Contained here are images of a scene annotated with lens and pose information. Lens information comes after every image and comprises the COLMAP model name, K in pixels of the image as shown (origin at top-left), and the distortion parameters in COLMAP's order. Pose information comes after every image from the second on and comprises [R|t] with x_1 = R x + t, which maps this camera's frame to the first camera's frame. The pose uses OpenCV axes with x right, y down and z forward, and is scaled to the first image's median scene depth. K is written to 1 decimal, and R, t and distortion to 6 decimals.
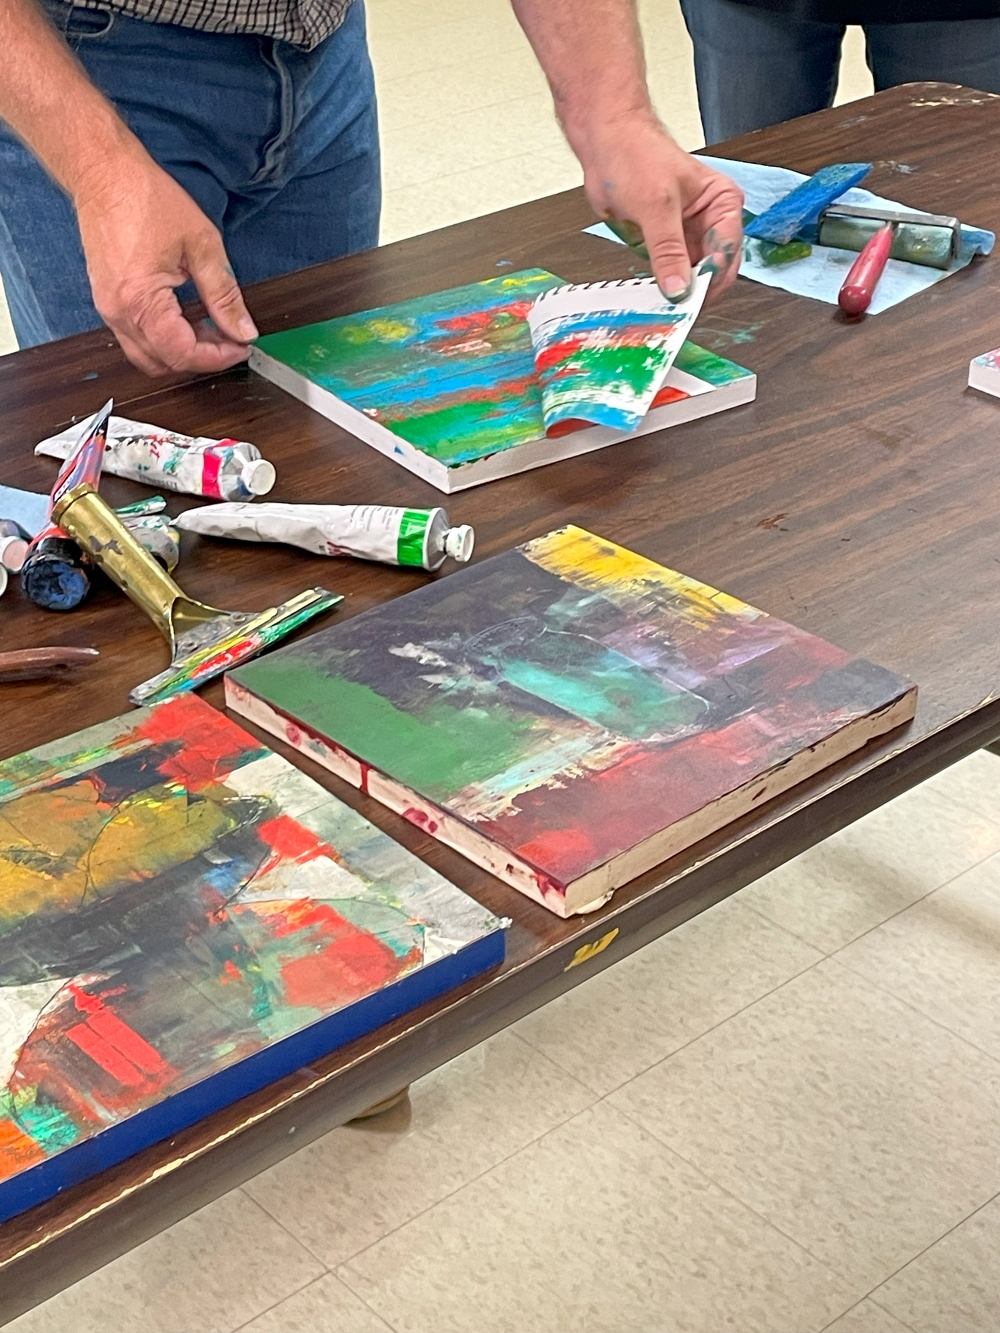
lens RADIAL K [[2225.1, 0, 503.3], [0, 2225.1, 665.1], [0, 0, 1]] dist [0.041609, 0.000000]
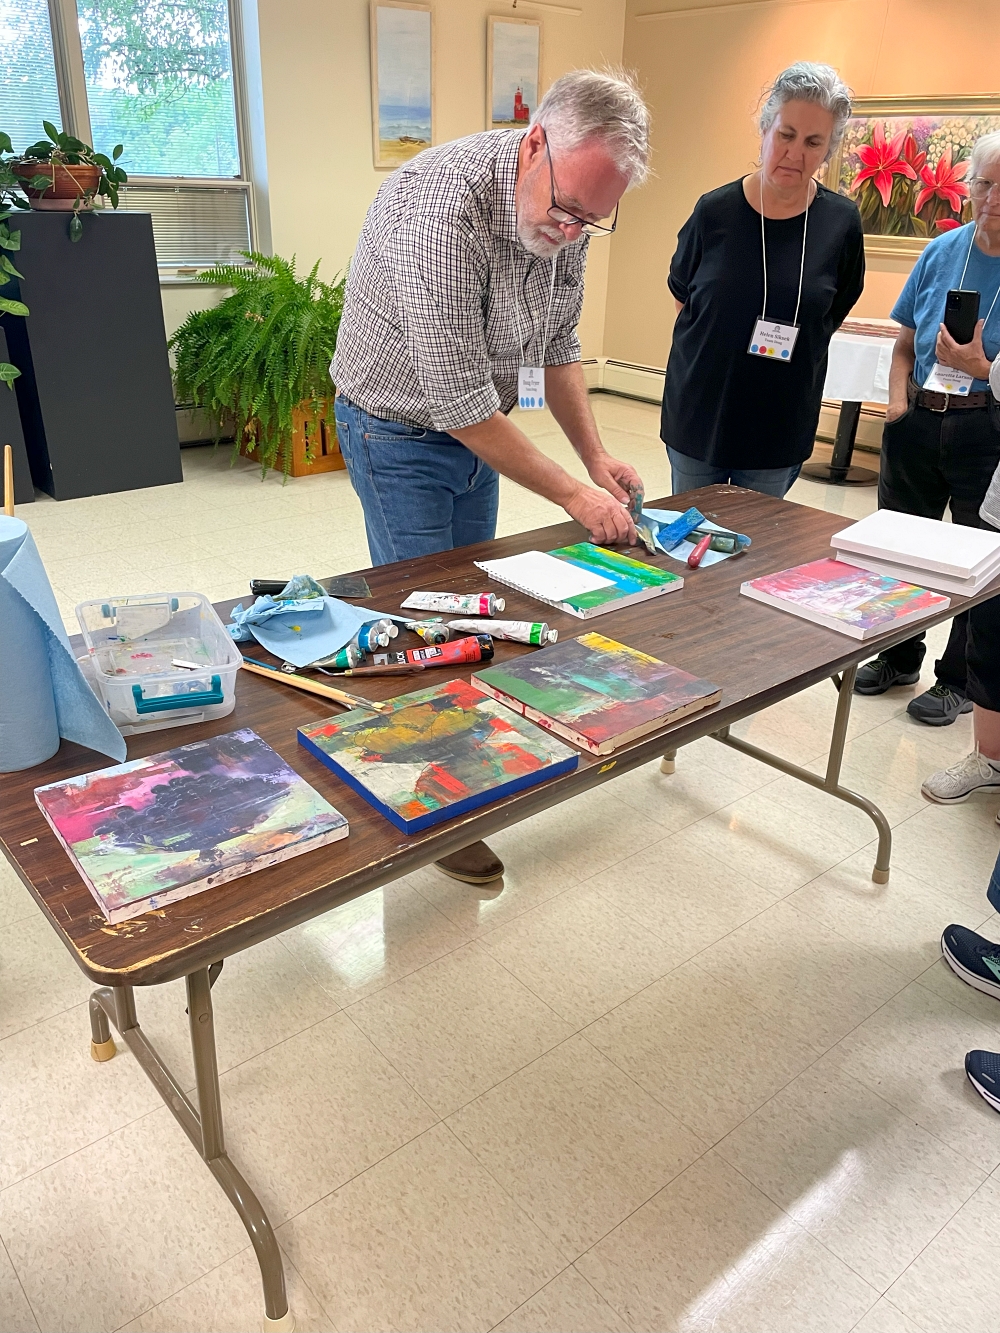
lens RADIAL K [[1016.6, 0, 497.6], [0, 1016.6, 668.3], [0, 0, 1]] dist [0.007757, -0.004694]
pose [[0.999007, 0.040333, -0.018926, -0.068993], [-0.041686, 0.996114, -0.077580, 0.093468], [0.015723, 0.078292, 0.996807, -0.259247]]
